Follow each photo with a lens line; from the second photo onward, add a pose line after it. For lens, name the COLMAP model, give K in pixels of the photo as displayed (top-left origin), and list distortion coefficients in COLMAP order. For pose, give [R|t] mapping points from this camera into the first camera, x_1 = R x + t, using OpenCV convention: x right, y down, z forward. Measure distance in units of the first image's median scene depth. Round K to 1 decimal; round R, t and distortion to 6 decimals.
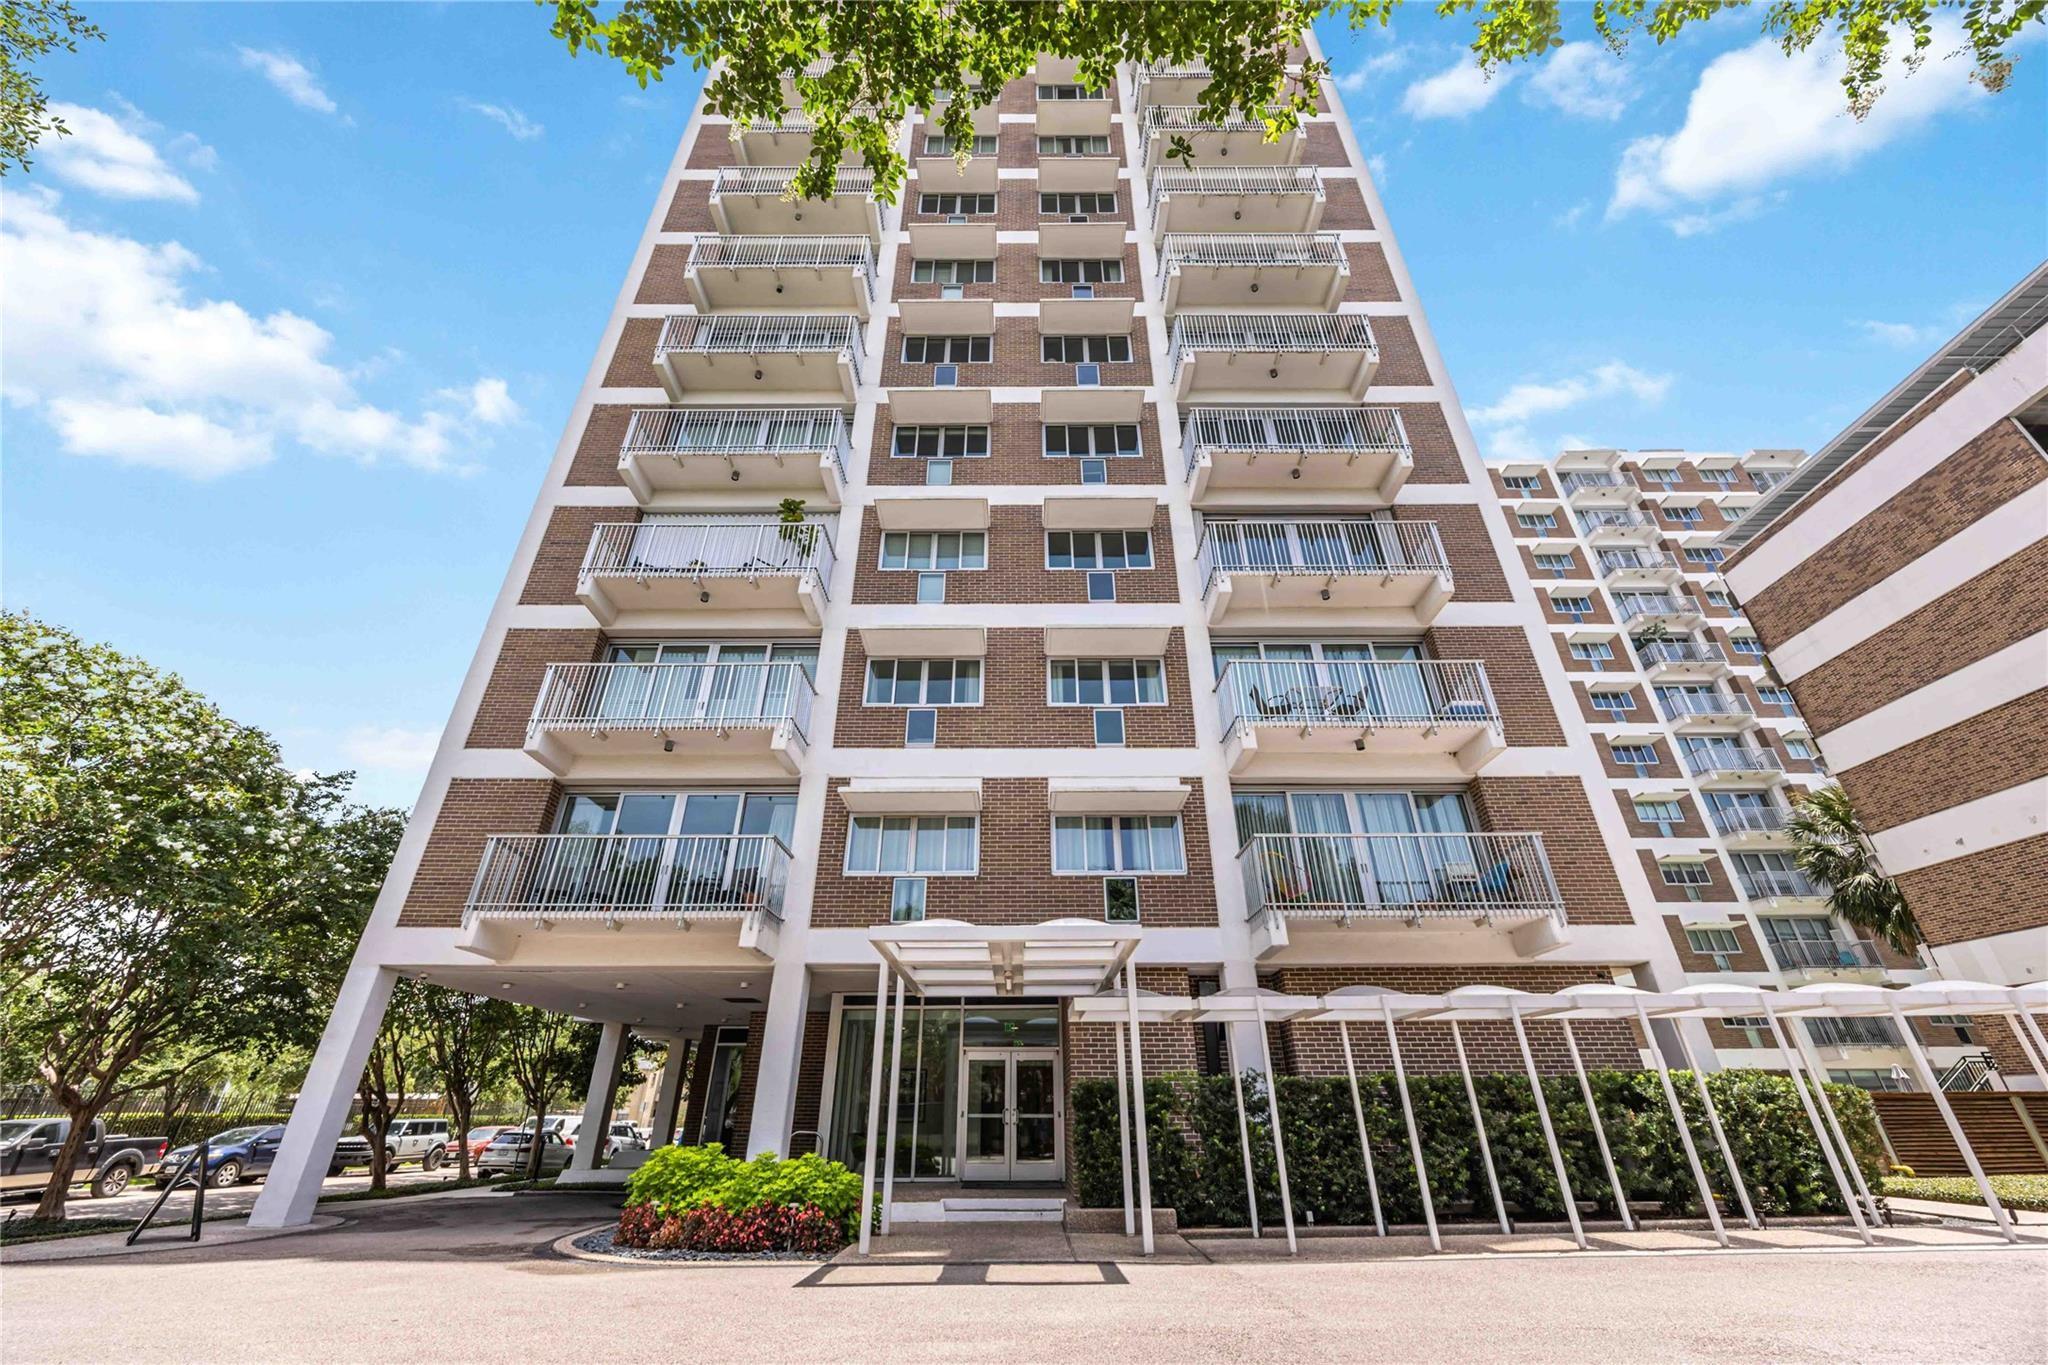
lens RADIAL K [[791.9, 0, 1024.0], [0, 791.9, 682.5], [0, 0, 1]] dist [-0.001081, -0.000213]
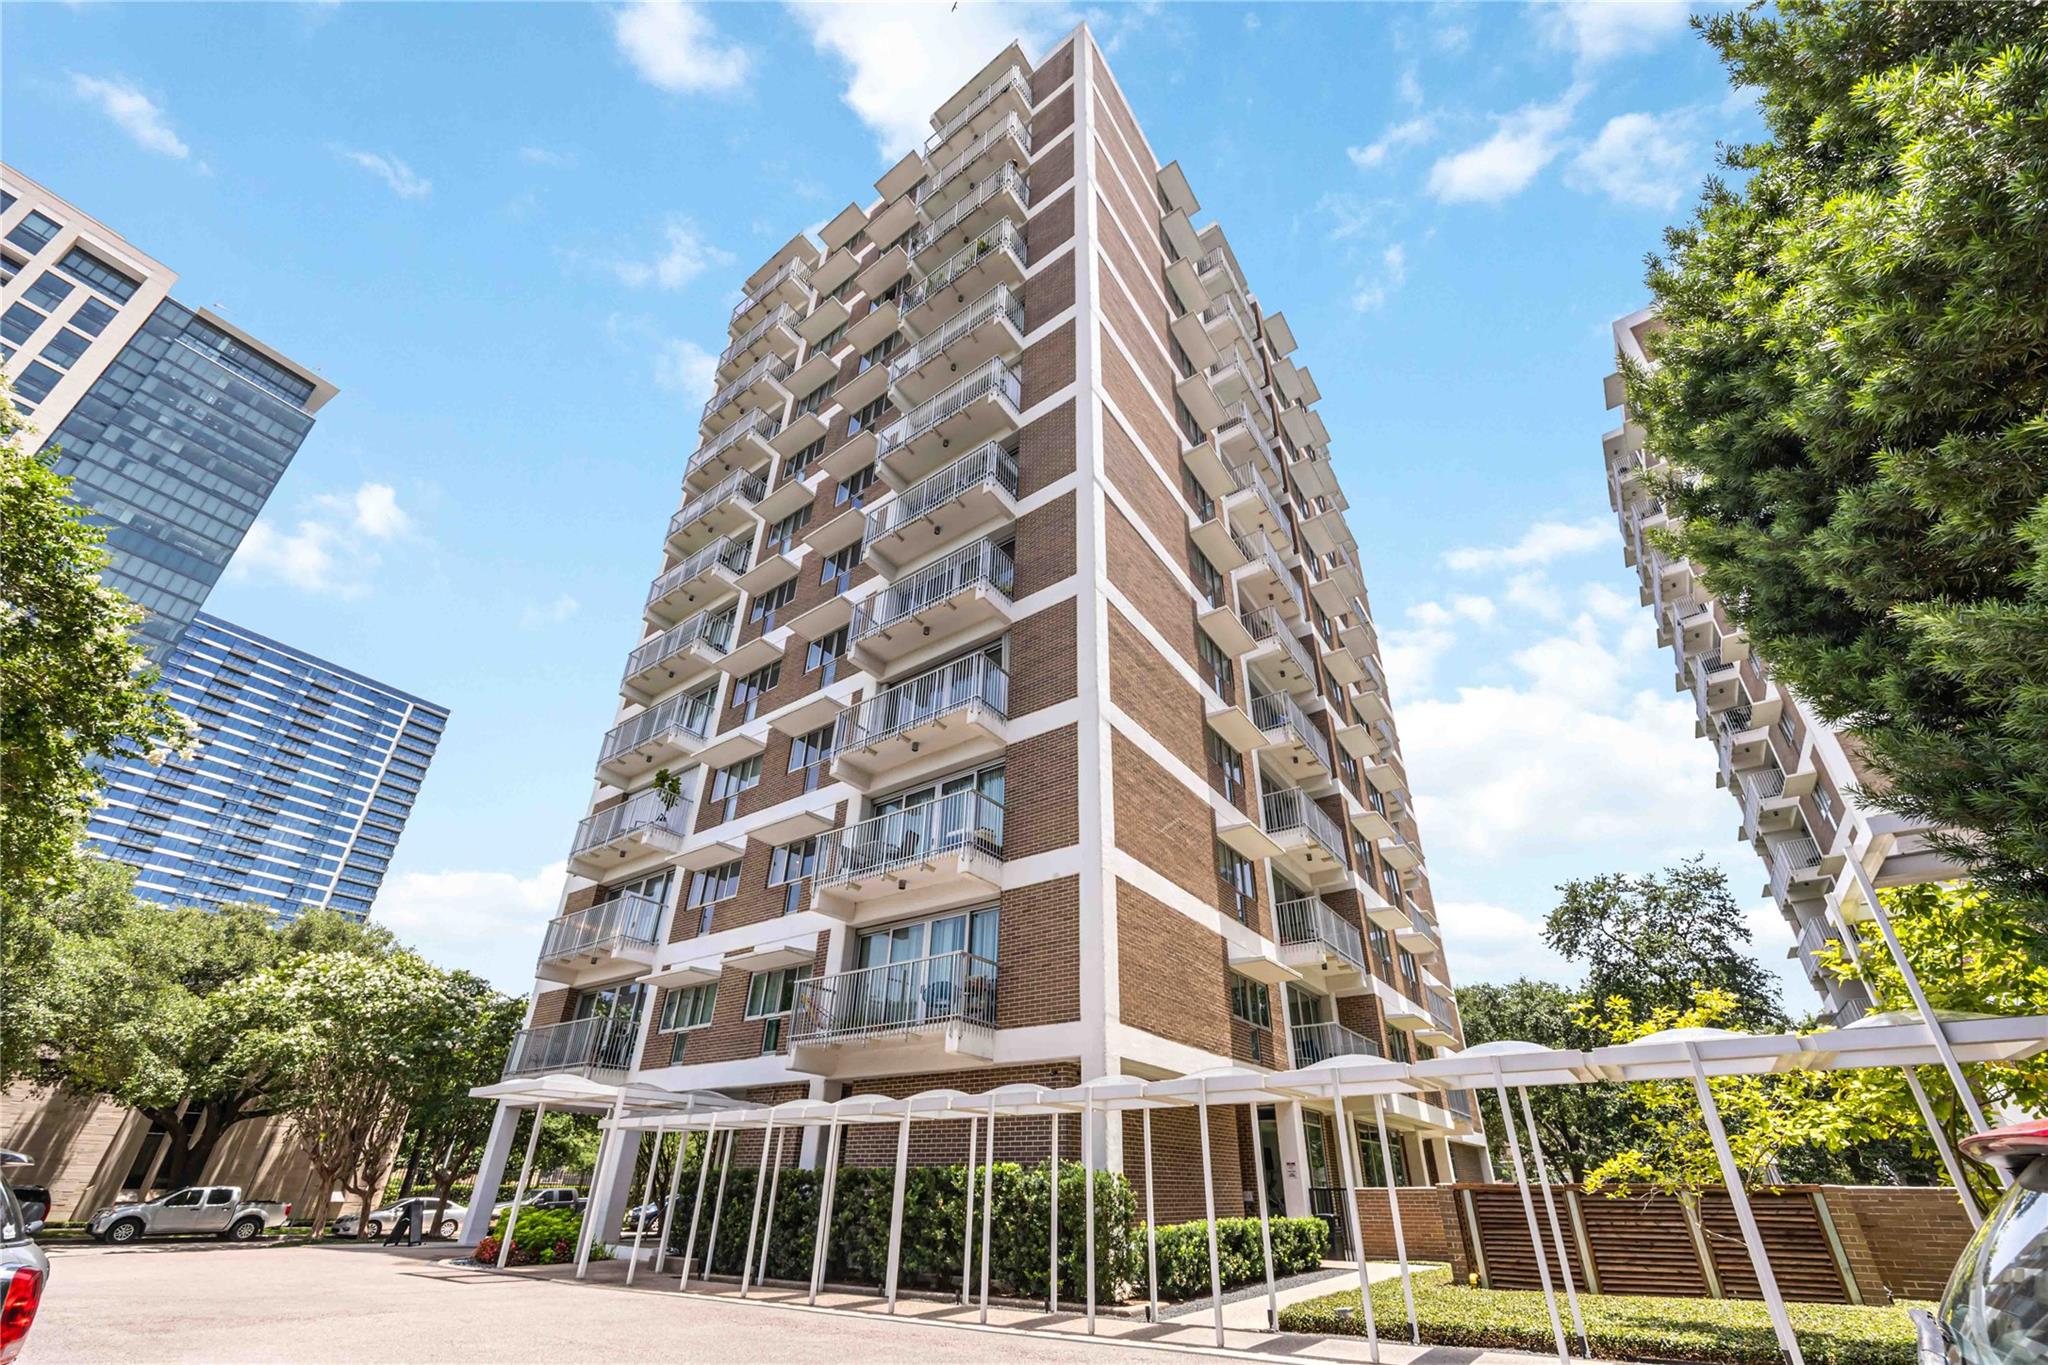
lens RADIAL K [[870.0, 0, 1024.0], [0, 870.0, 682.5], [0, 0, 1]] dist [-0.016681, 0.000034]
pose [[0.791519, -0.298921, -0.533052, 1.295603], [0.278033, 0.952858, -0.121490, -0.002746], [0.544239, -0.052044, 0.837314, 0.016083]]
